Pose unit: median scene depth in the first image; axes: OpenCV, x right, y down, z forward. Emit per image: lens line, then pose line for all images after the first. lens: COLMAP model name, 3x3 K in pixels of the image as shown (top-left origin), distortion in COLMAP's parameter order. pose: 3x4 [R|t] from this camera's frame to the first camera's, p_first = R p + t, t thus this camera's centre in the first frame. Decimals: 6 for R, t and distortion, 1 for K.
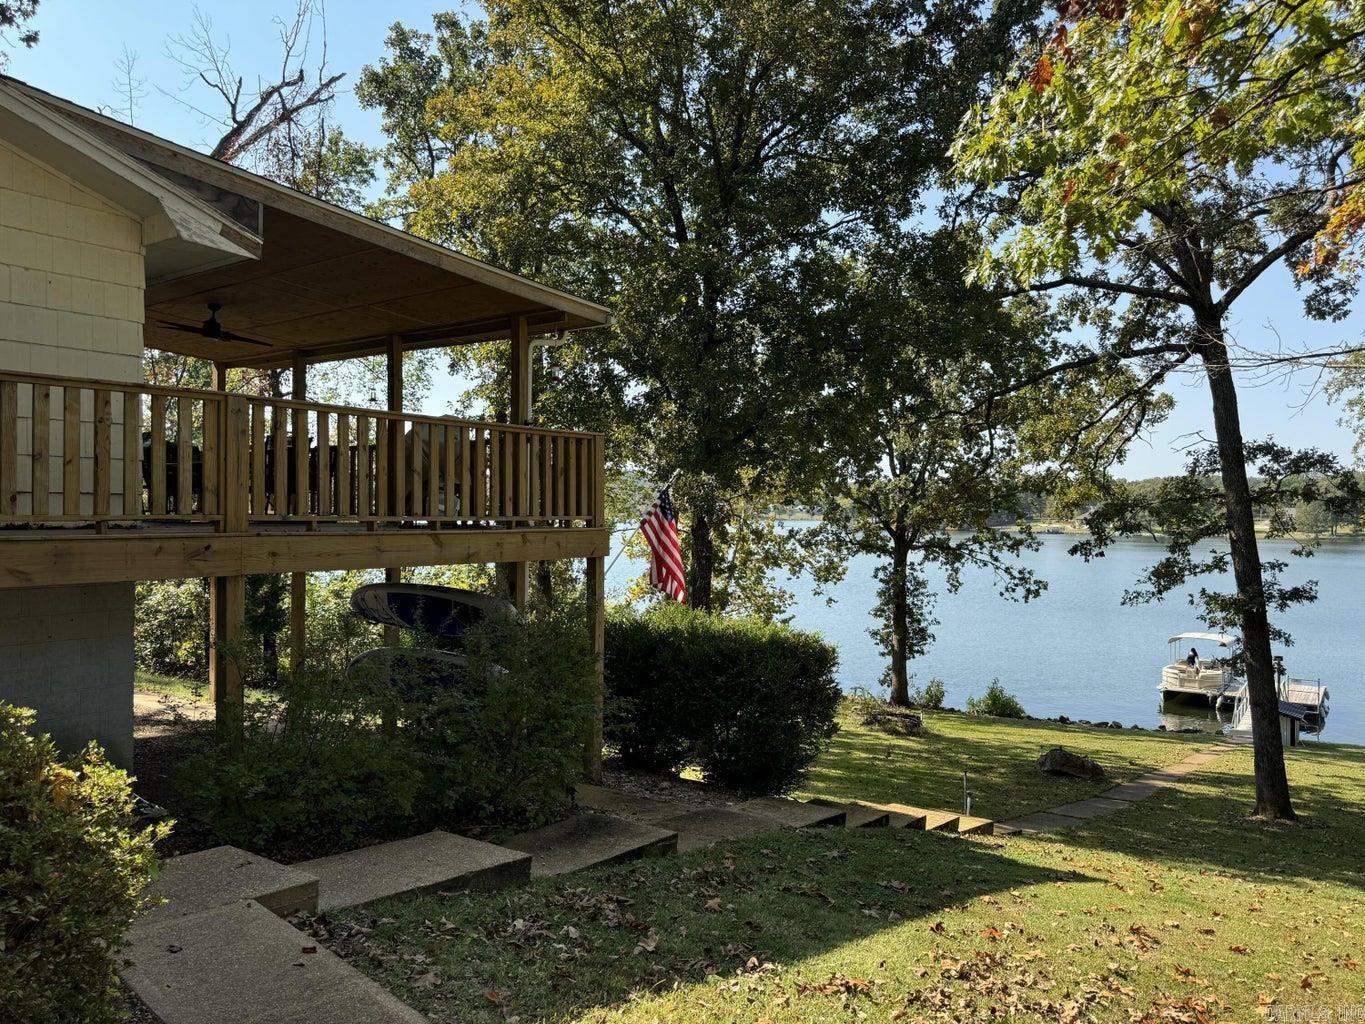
lens RADIAL K [[975.5, 0, 682.5], [0, 975.5, 512.0], [0, 0, 1]] dist [0.125074, -0.196951]
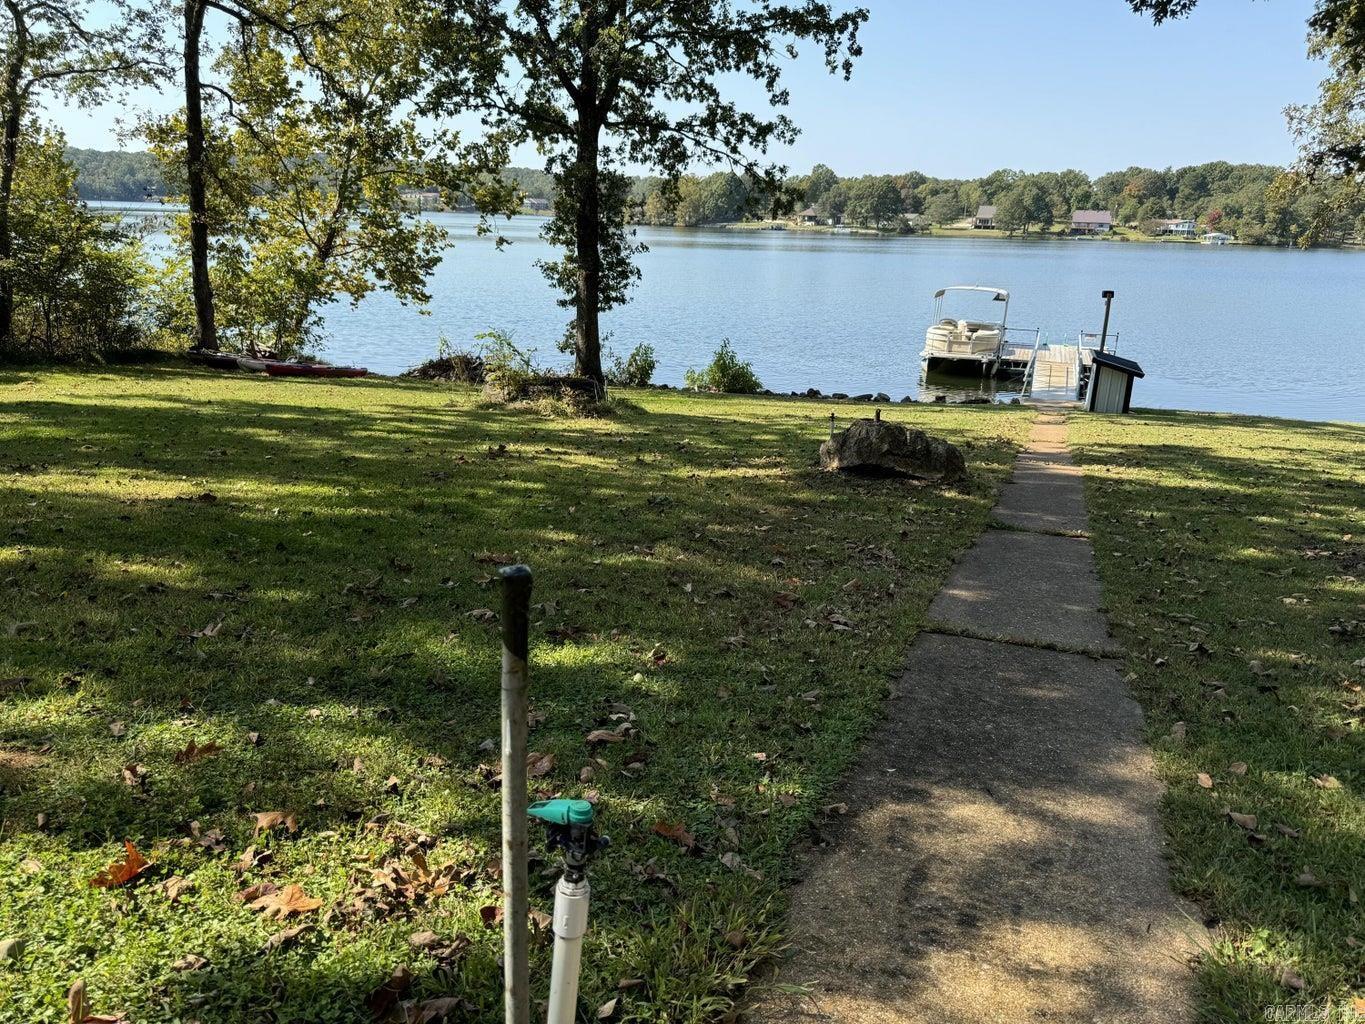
lens RADIAL K [[975.5, 0, 682.5], [0, 975.5, 512.0], [0, 0, 1]] dist [0.125074, -0.196951]
pose [[0.963814, -0.058979, 0.259970, 0.104909], [-0.019448, 0.957062, 0.289230, 0.088871], [-0.265866, -0.283820, 0.921283, 0.350641]]
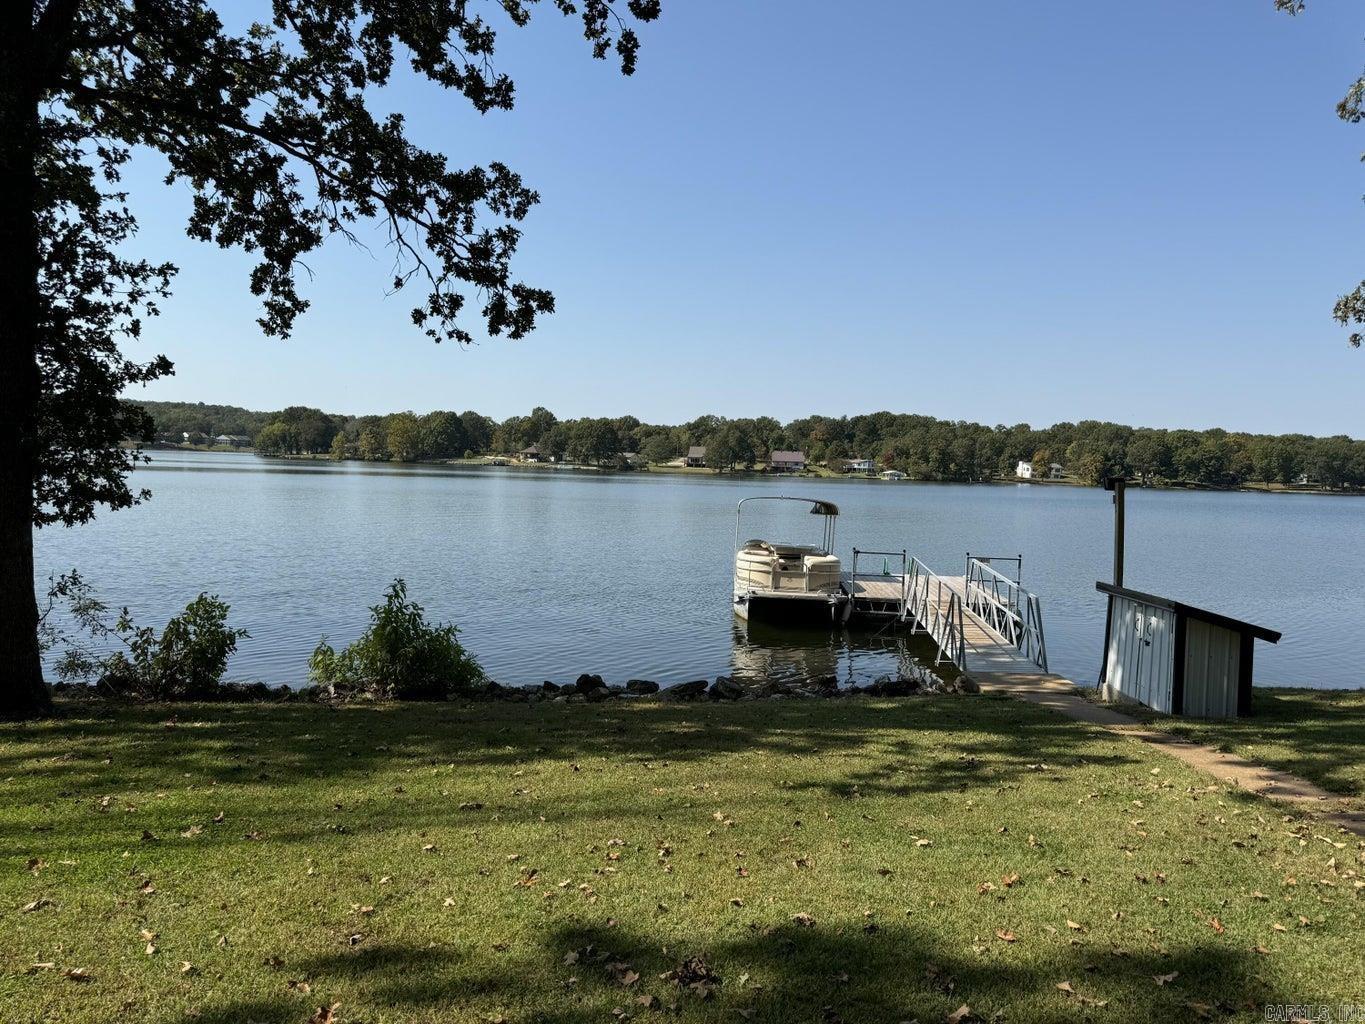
lens RADIAL K [[975.5, 0, 682.5], [0, 975.5, 512.0], [0, 0, 1]] dist [0.125074, -0.196951]
pose [[0.854744, -0.009610, 0.518961, 0.234942], [-0.020874, 0.998383, 0.052869, 0.130151], [-0.518630, -0.056022, 0.853161, 0.694910]]
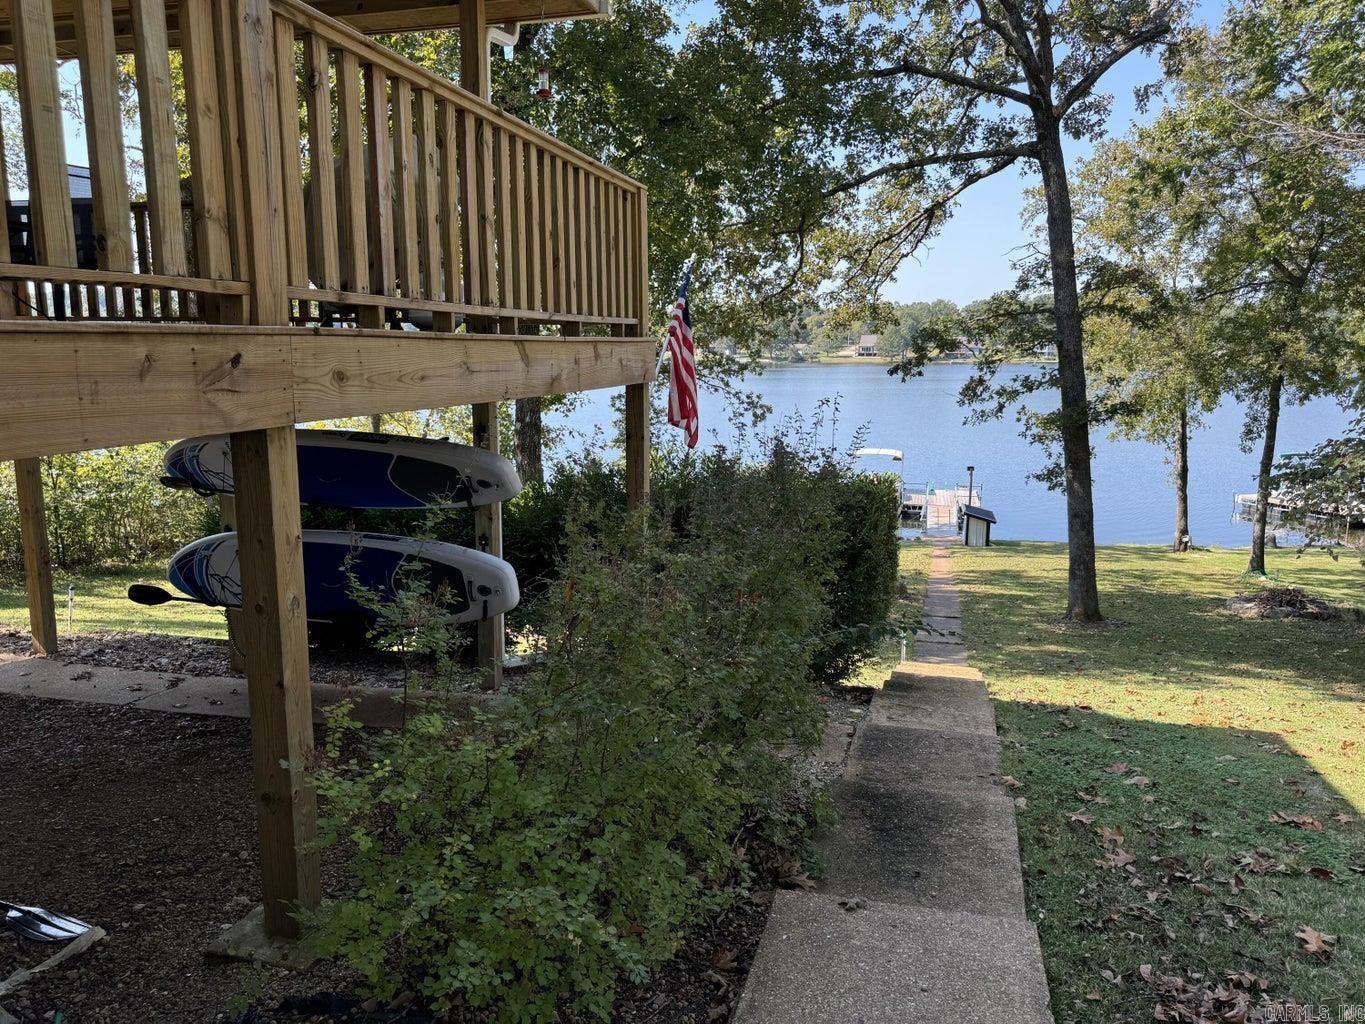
lens RADIAL K [[975.5, 0, 682.5], [0, 975.5, 512.0], [0, 0, 1]] dist [0.125074, -0.196951]
pose [[0.931453, -0.063066, 0.358356, -0.084972], [0.000674, 0.985162, 0.171624, 0.005691], [-0.363862, -0.159618, 0.917674, 0.094133]]
